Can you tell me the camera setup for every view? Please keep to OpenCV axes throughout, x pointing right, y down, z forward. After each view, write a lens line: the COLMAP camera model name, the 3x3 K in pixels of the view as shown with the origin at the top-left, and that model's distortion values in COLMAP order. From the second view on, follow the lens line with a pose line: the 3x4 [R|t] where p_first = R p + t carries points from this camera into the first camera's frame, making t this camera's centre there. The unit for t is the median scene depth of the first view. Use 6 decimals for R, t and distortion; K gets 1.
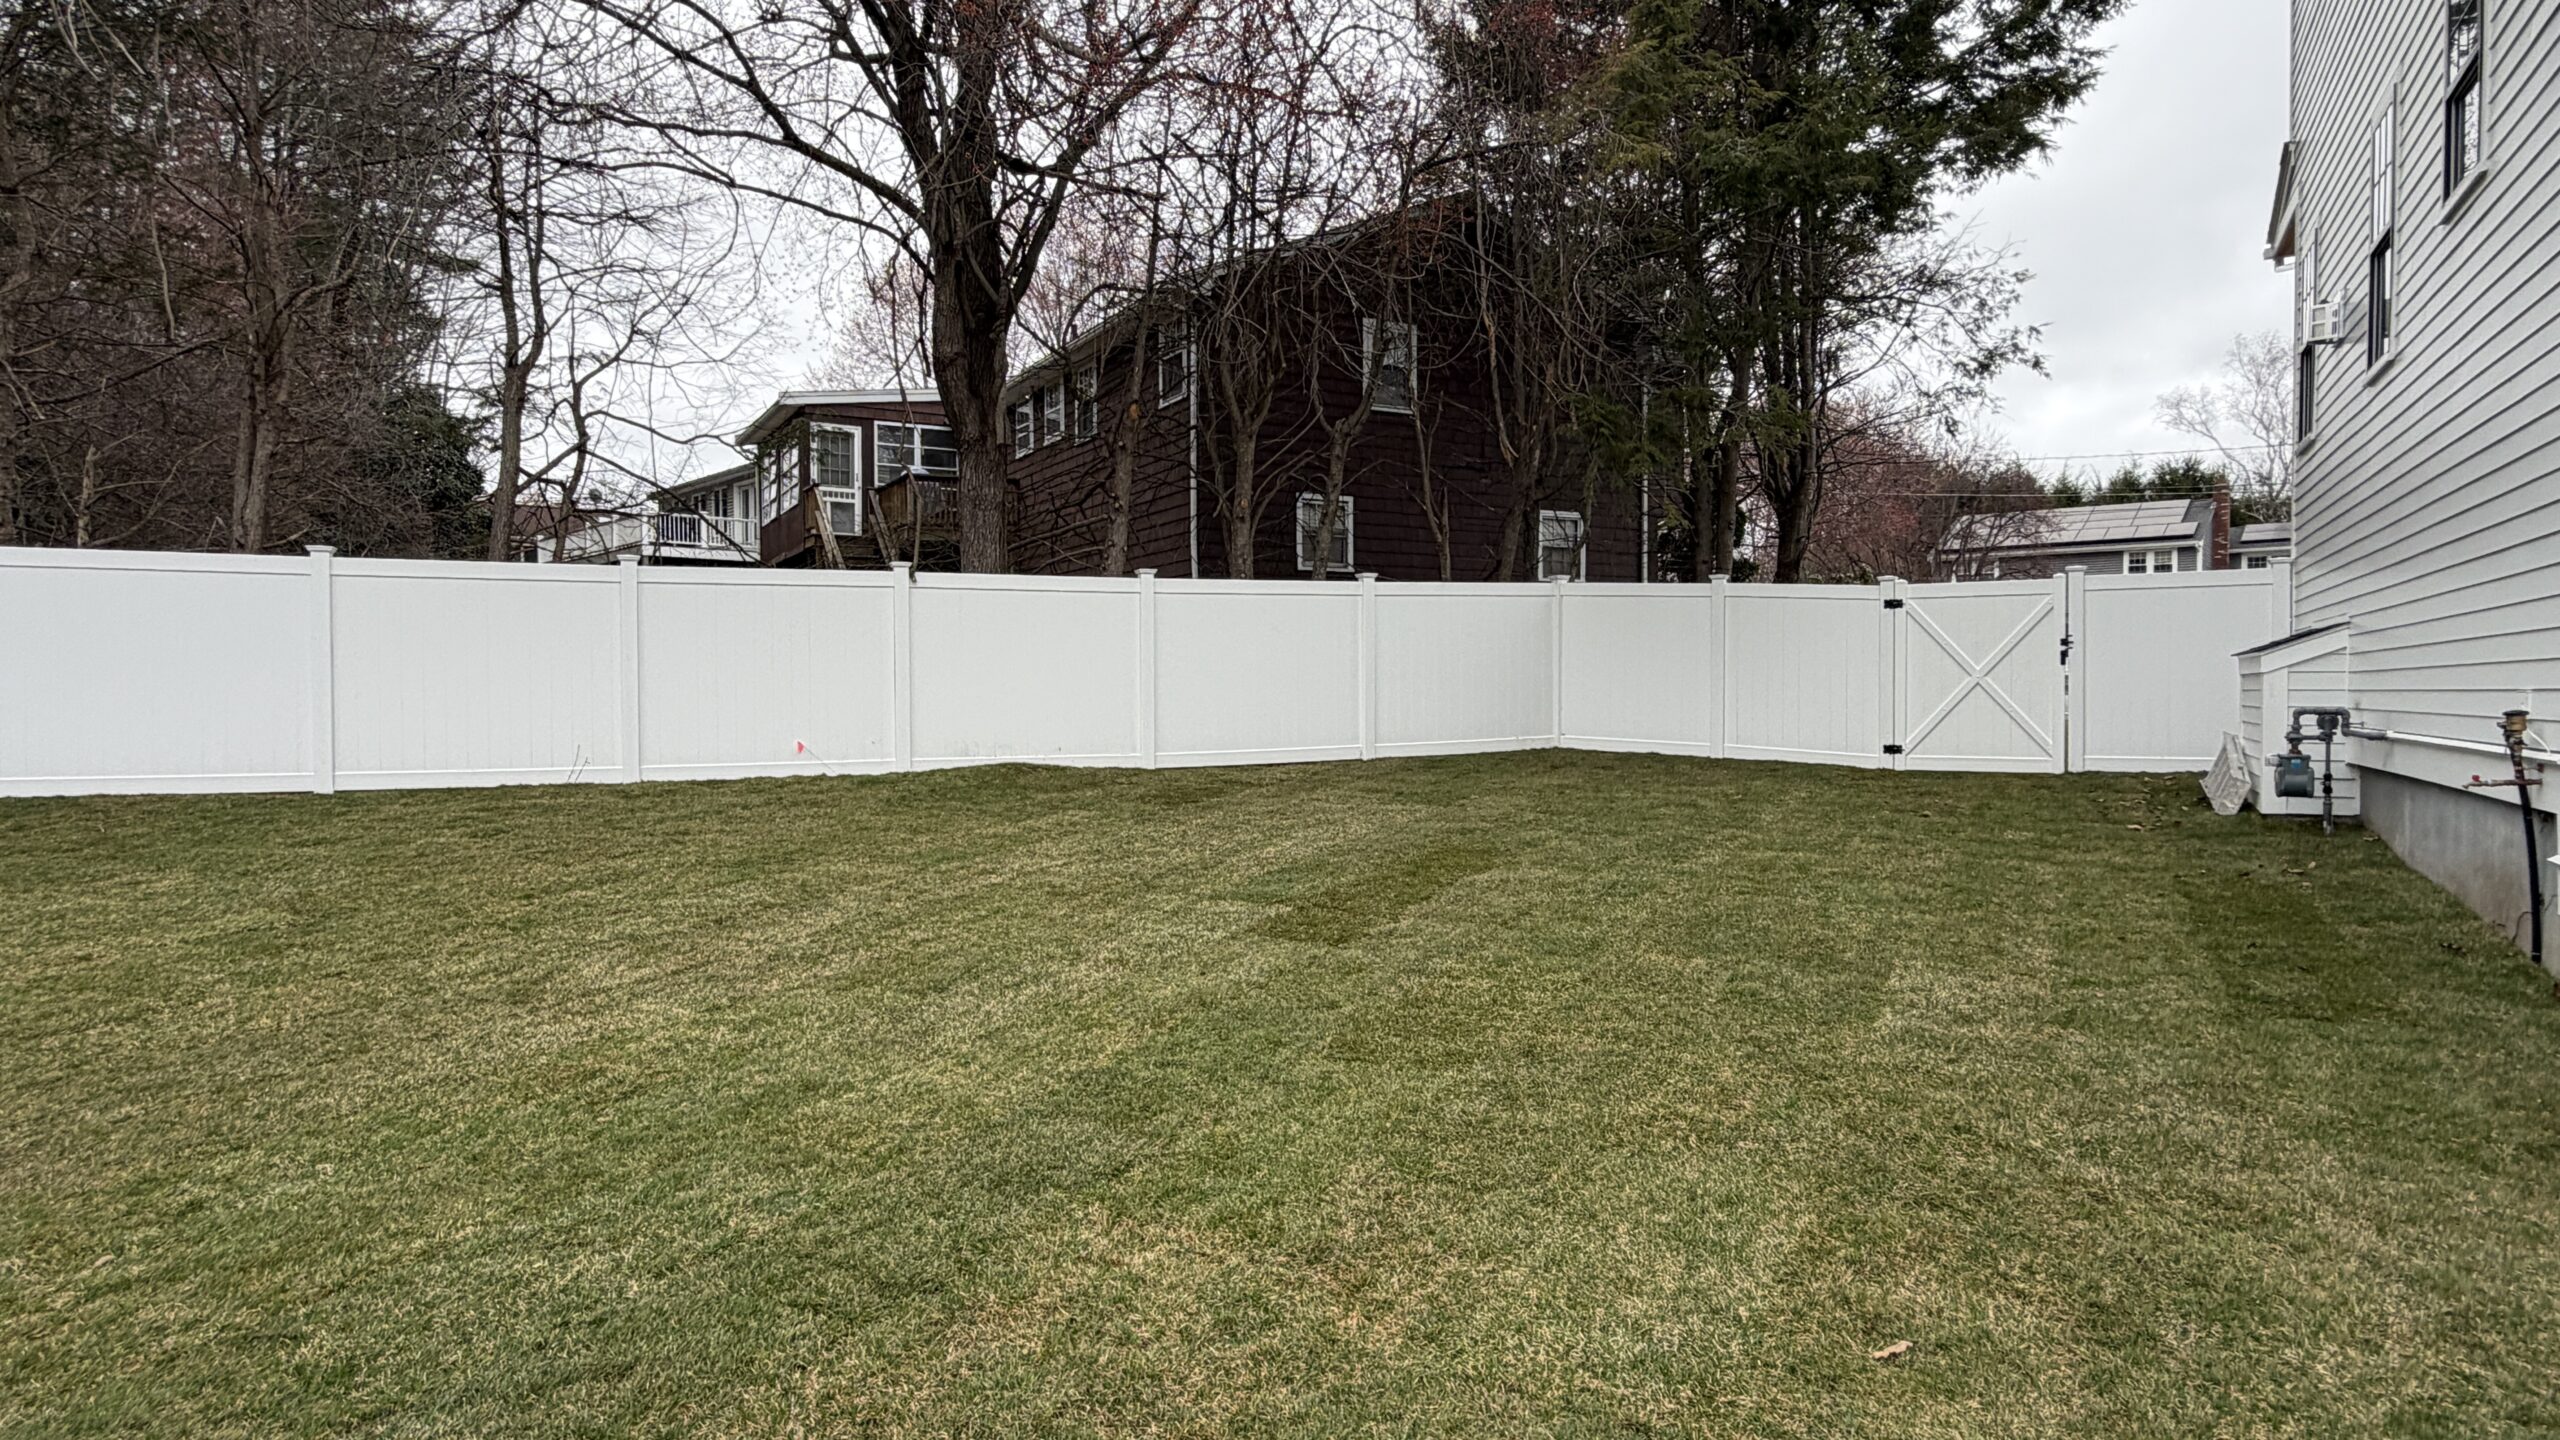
lens RADIAL K [[1432.0, 0, 1278.9], [0, 1432.0, 725.7], [0, 0, 1]] dist [0.003930, 0.000164]
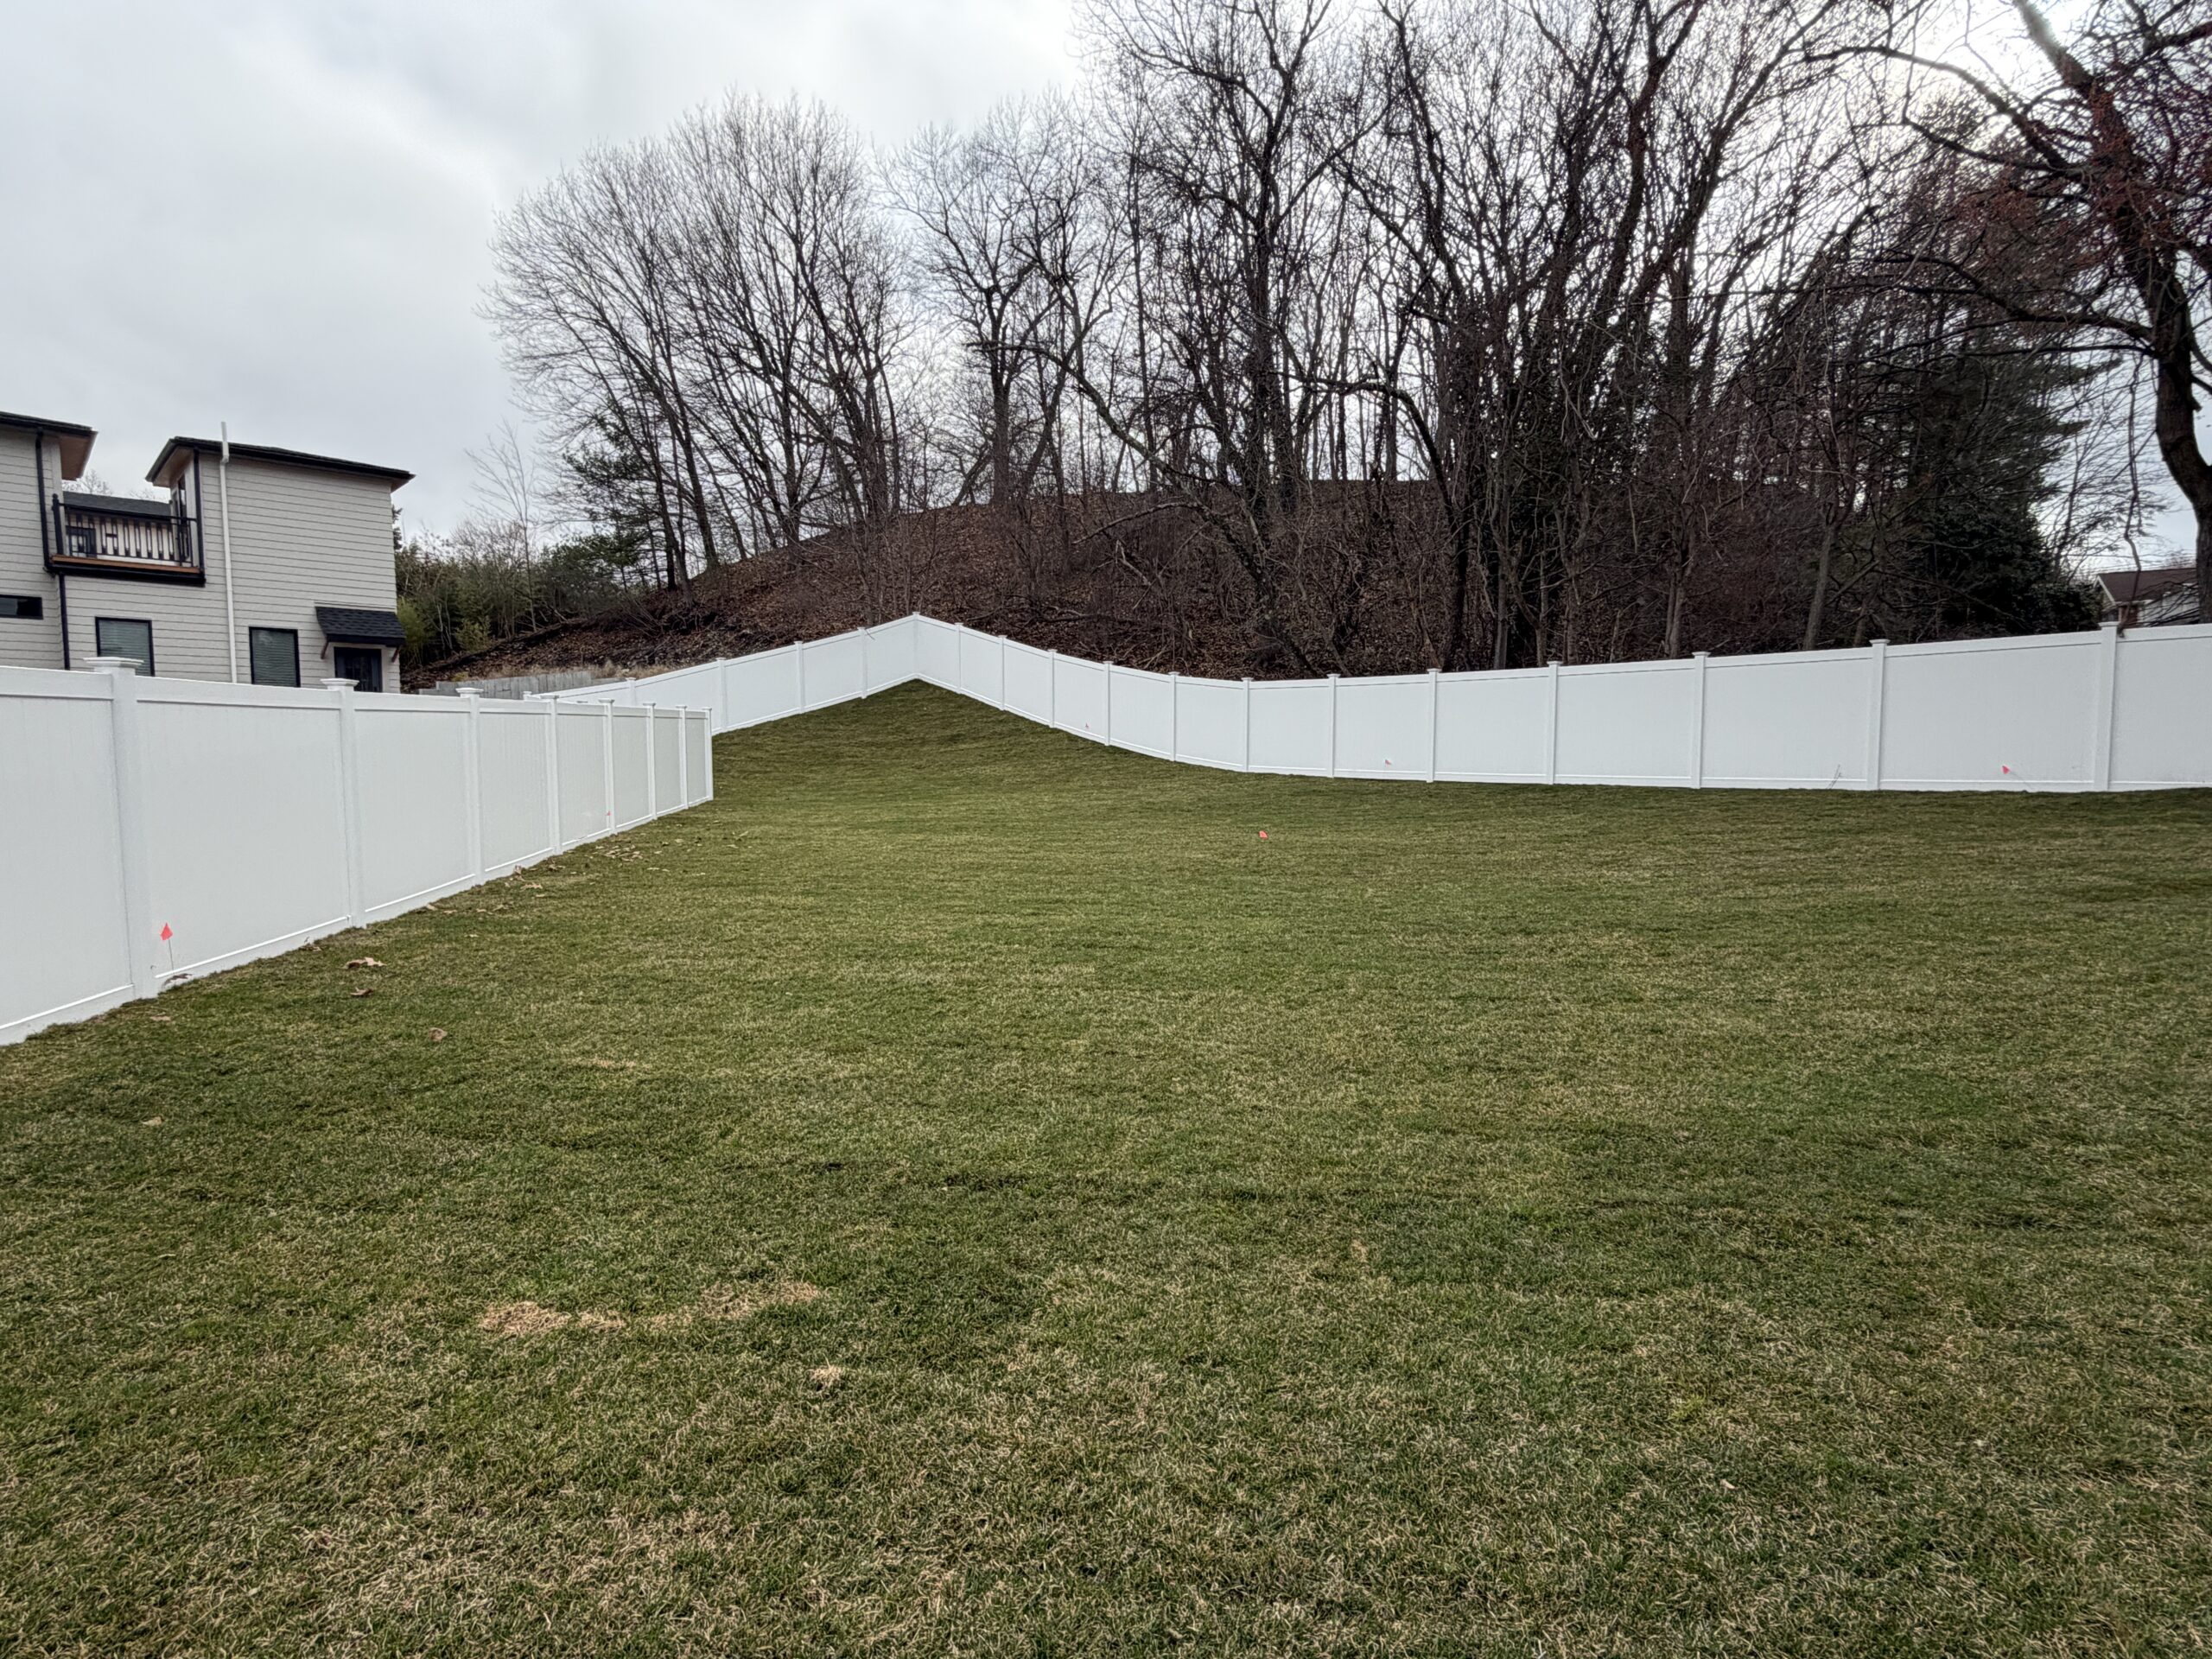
lens RADIAL K [[1140.0, 0, 1106.0], [0, 1140.0, 829.5], [0, 0, 1]] dist [-0.001561, -0.000449]
pose [[0.288563, 0.066243, -0.955167, 0.413400], [-0.019313, 0.997803, 0.063366, 0.017718], [0.957266, 0.000162, 0.289208, -0.110131]]
